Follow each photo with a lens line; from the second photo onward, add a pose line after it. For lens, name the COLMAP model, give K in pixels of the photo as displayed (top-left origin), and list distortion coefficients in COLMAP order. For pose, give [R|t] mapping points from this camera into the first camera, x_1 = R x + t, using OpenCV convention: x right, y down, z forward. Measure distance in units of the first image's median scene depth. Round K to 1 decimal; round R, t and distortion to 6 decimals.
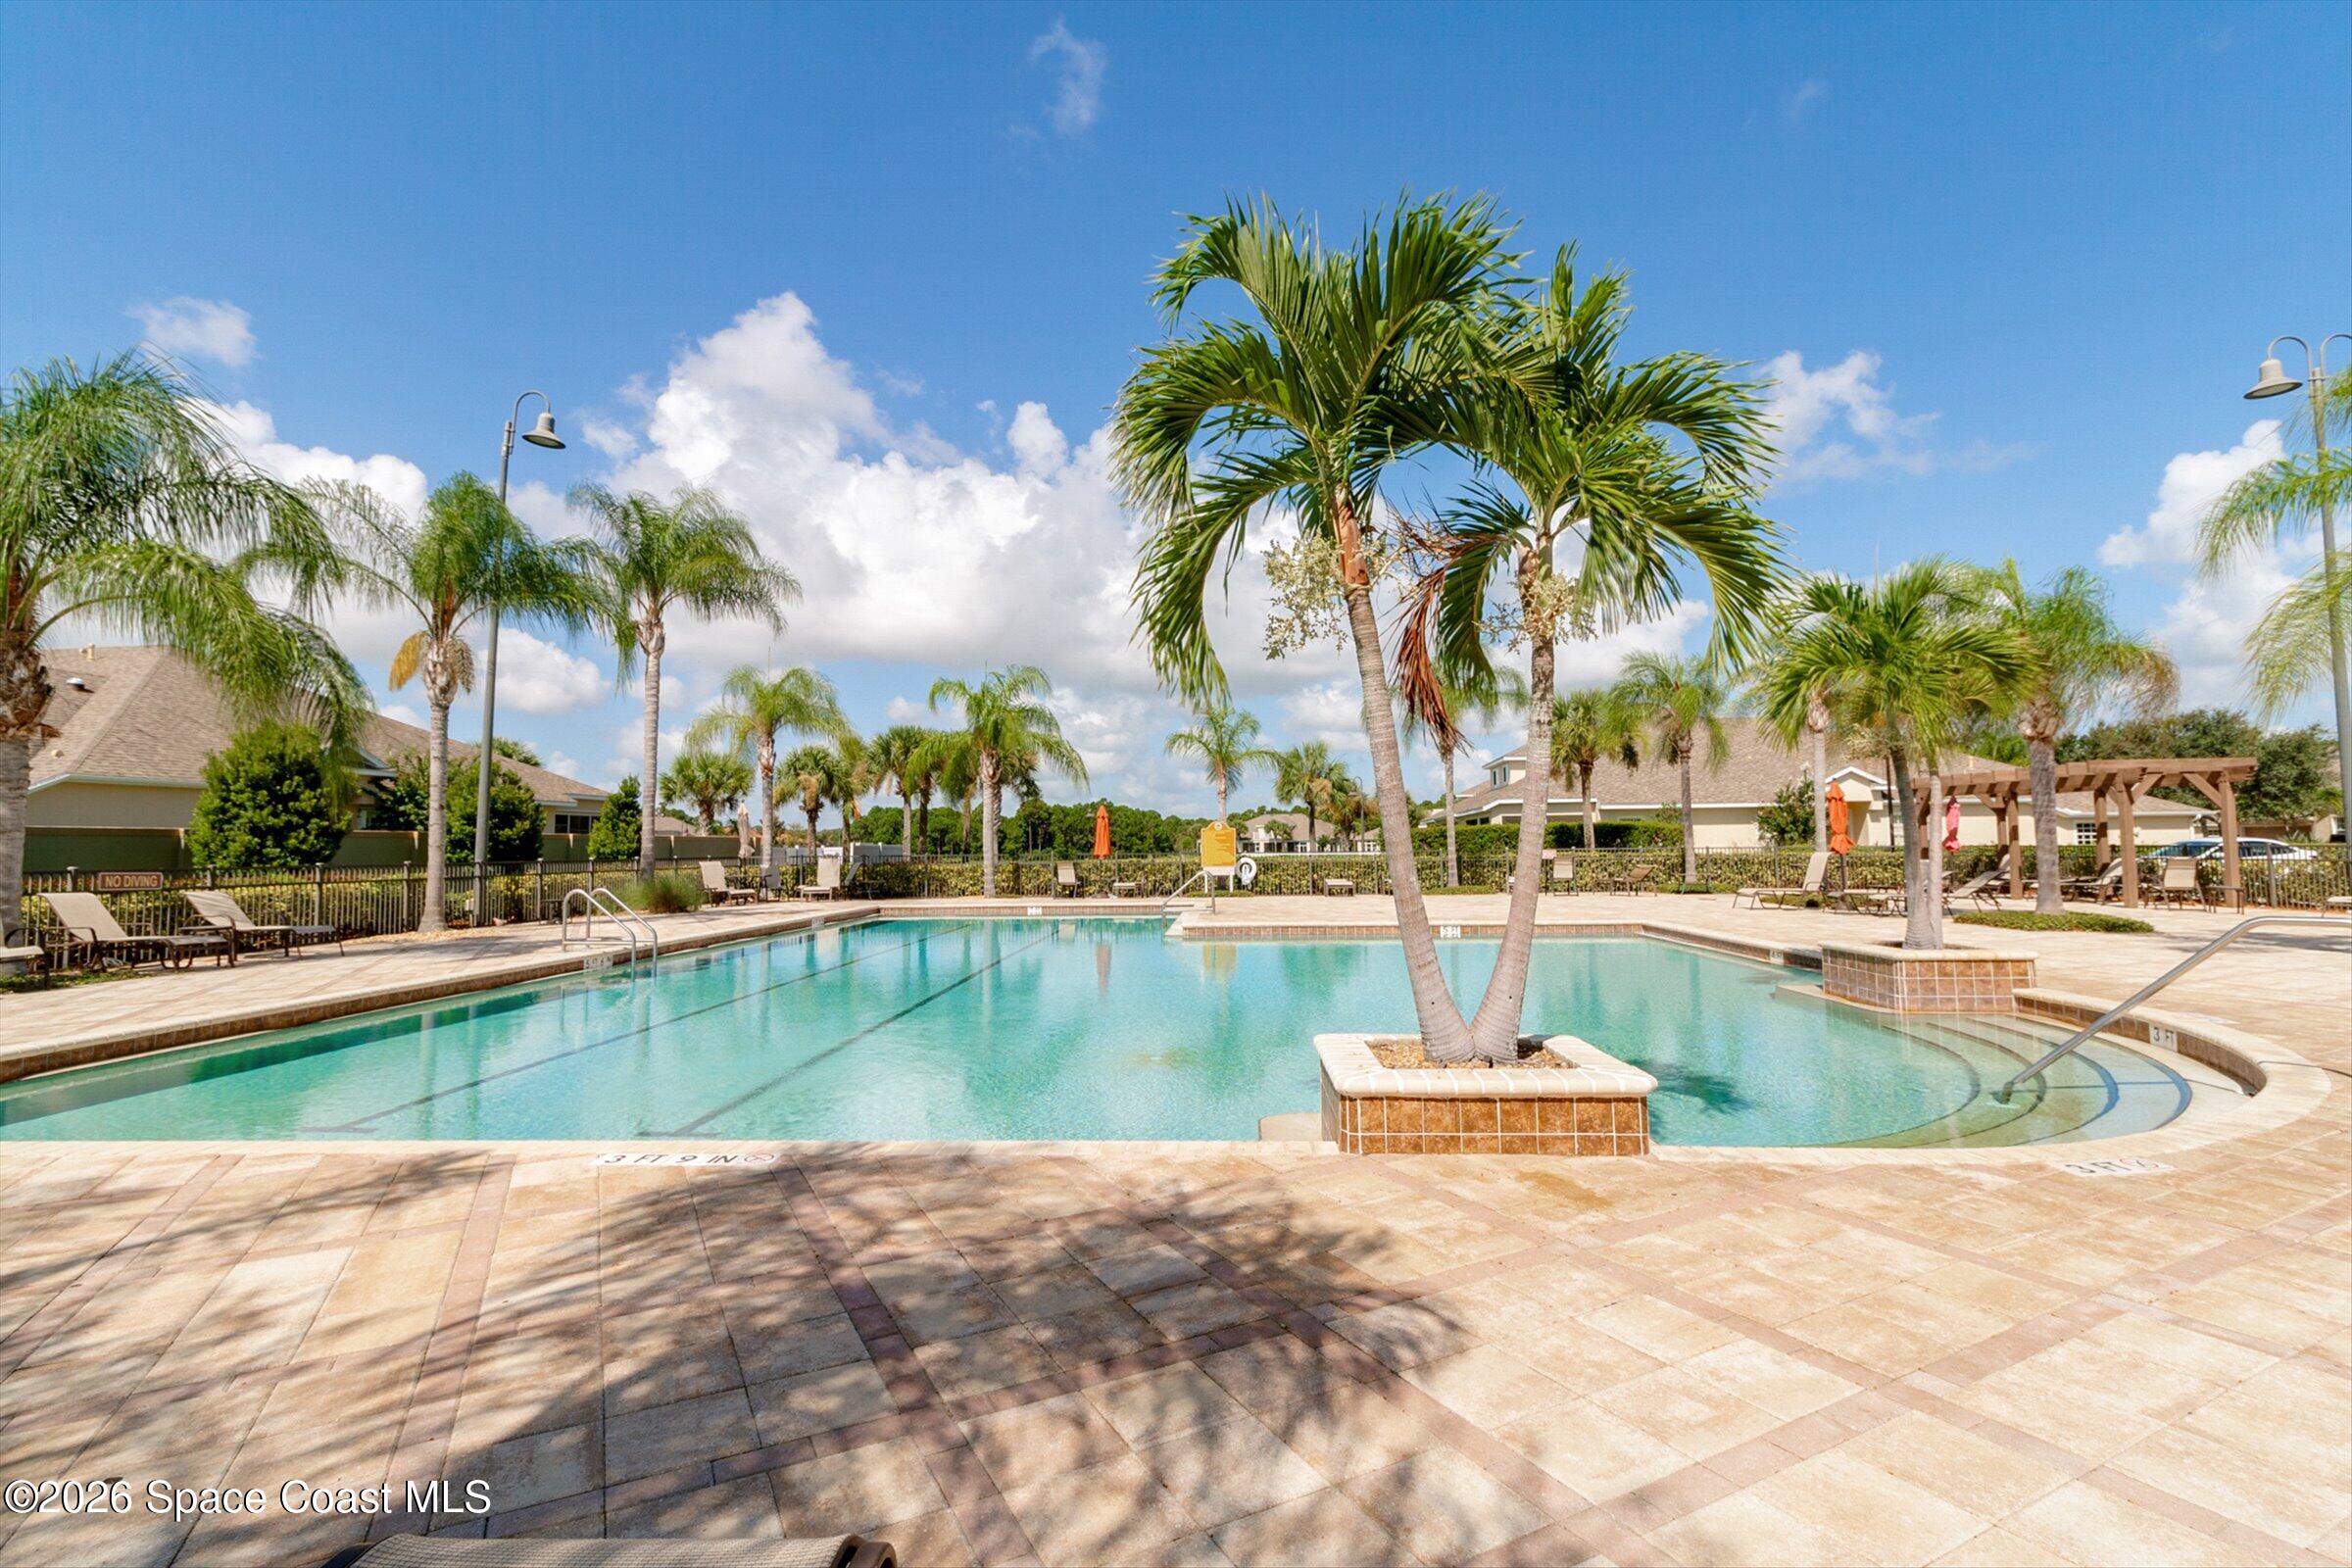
lens RADIAL K [[1118.1, 0, 1176.0], [0, 1118.1, 784.0], [0, 0, 1]] dist [0.001145, 0.000759]
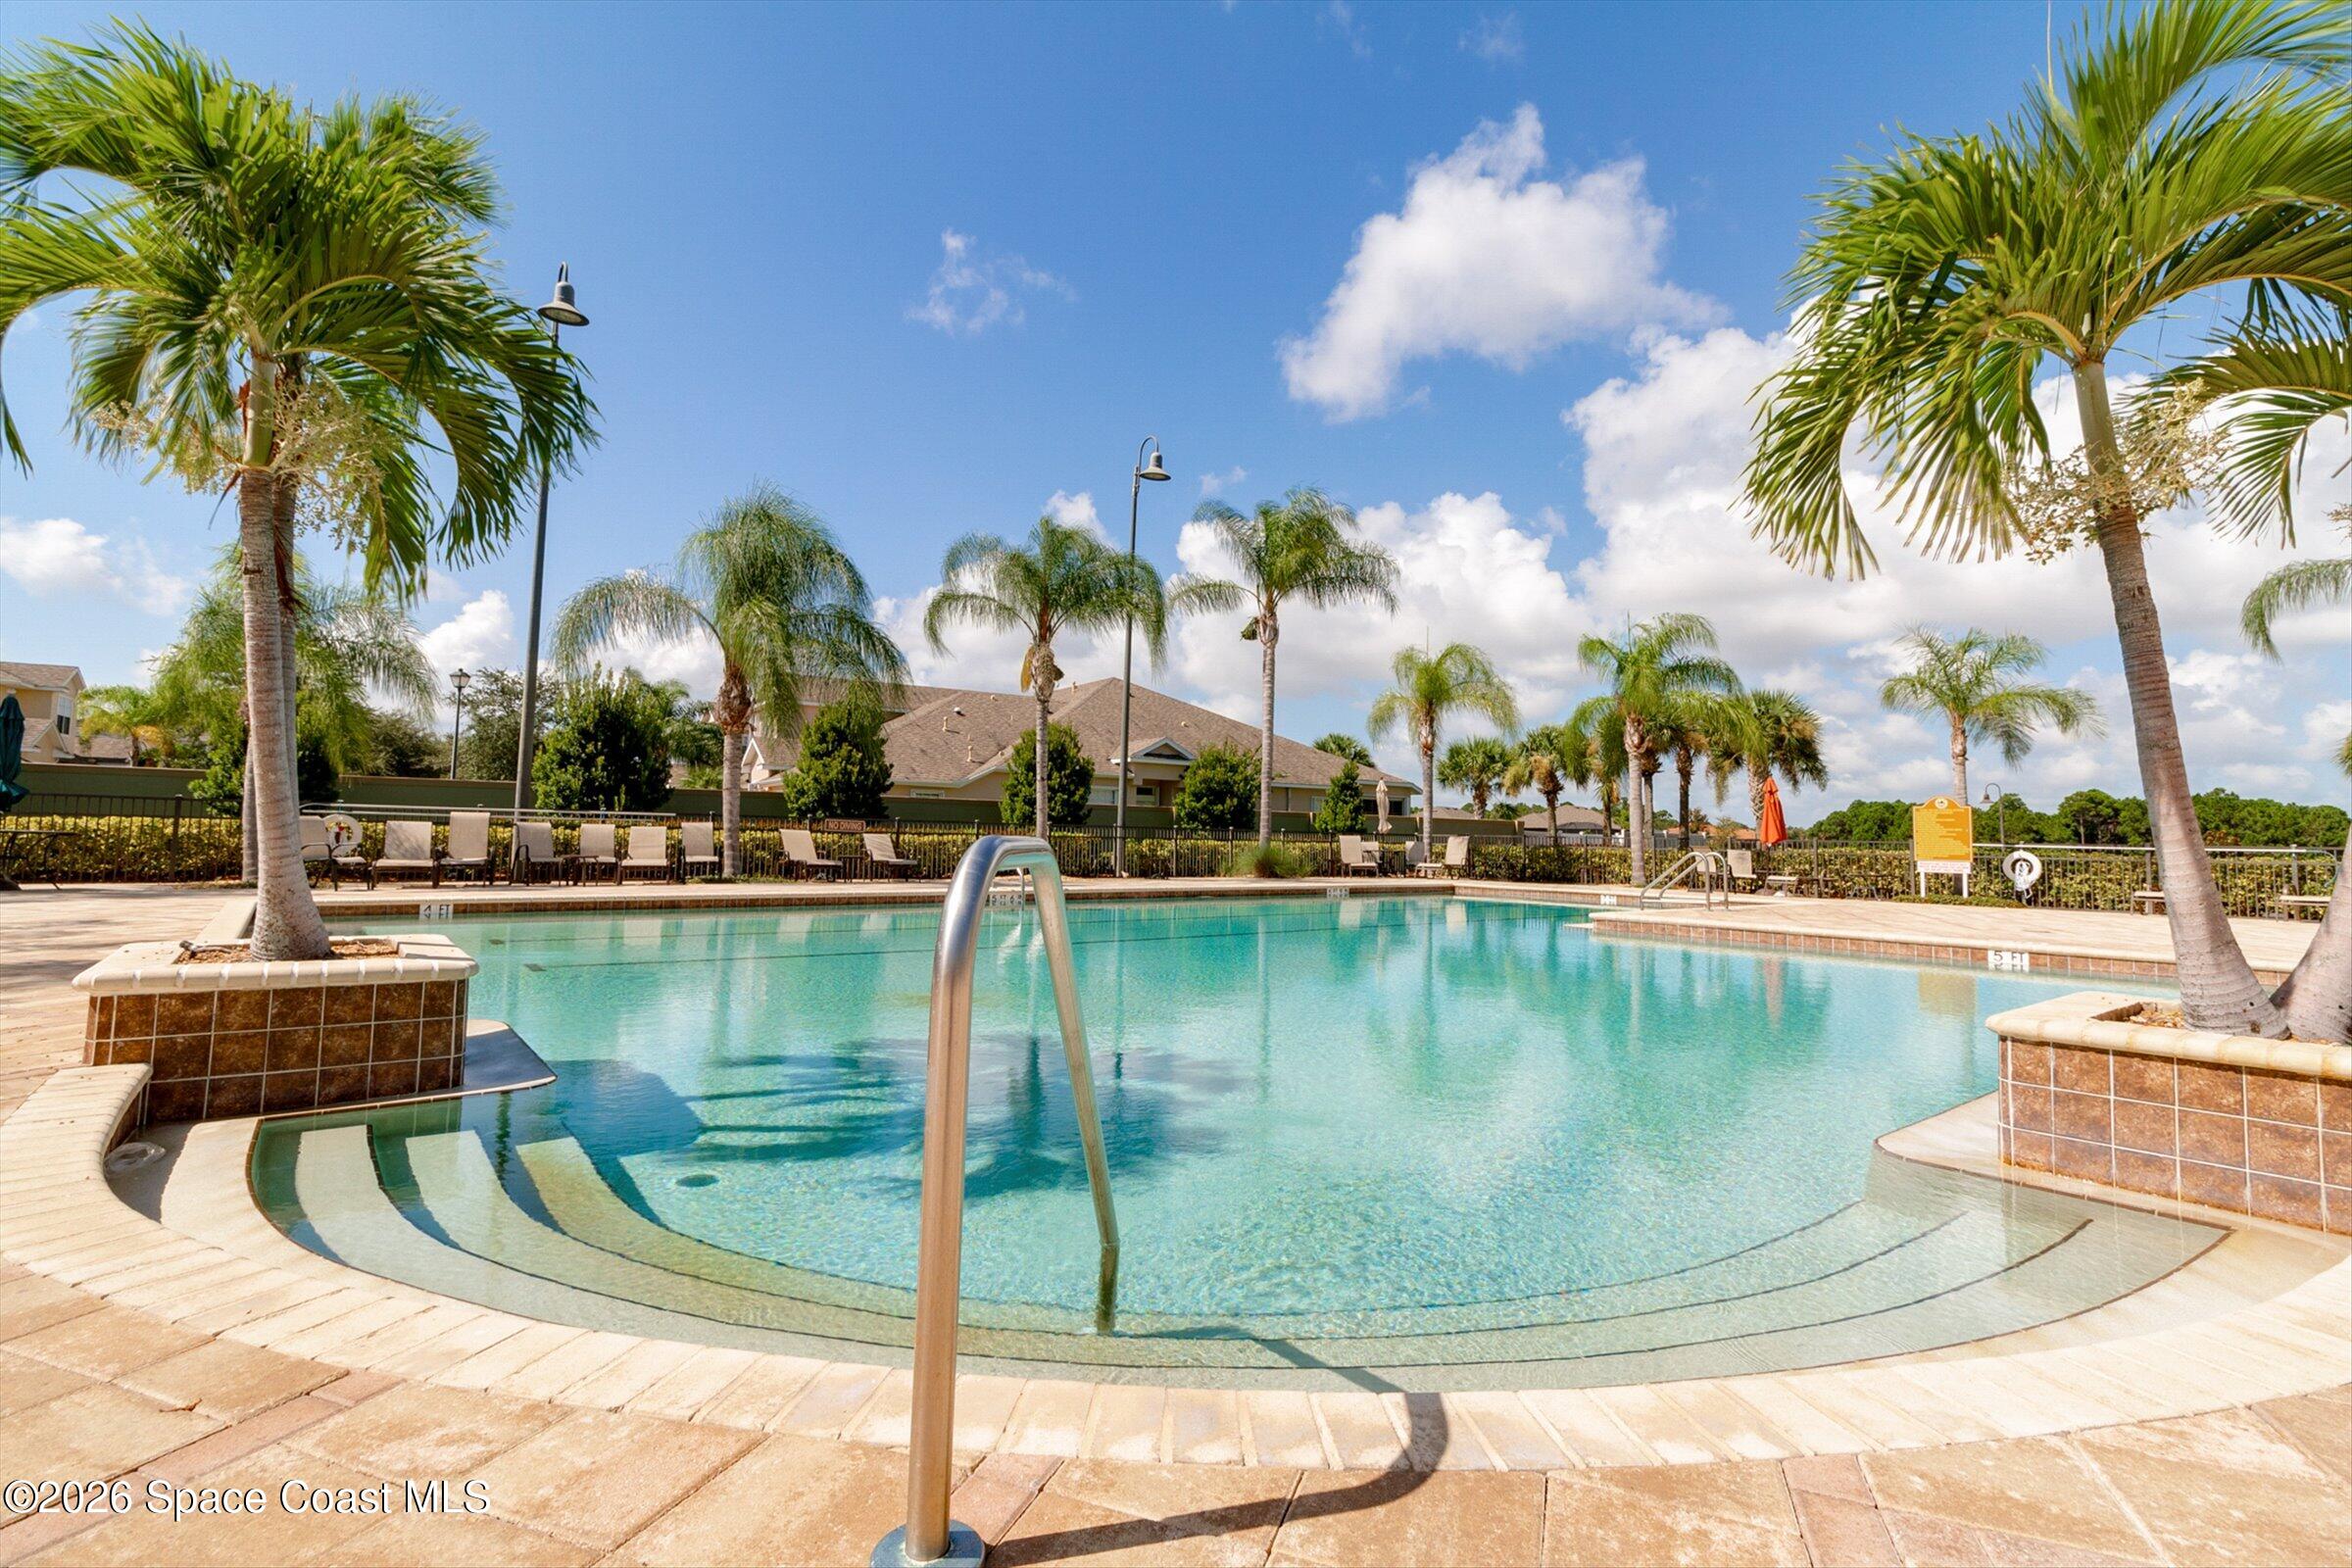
lens RADIAL K [[1118.1, 0, 1176.0], [0, 1118.1, 784.0], [0, 0, 1]] dist [0.001145, 0.000759]
pose [[0.637095, -0.014474, -0.770649, 0.306856], [0.014763, 0.999869, -0.006575, 0.026419], [0.770644, -0.007188, 0.637225, 0.206963]]
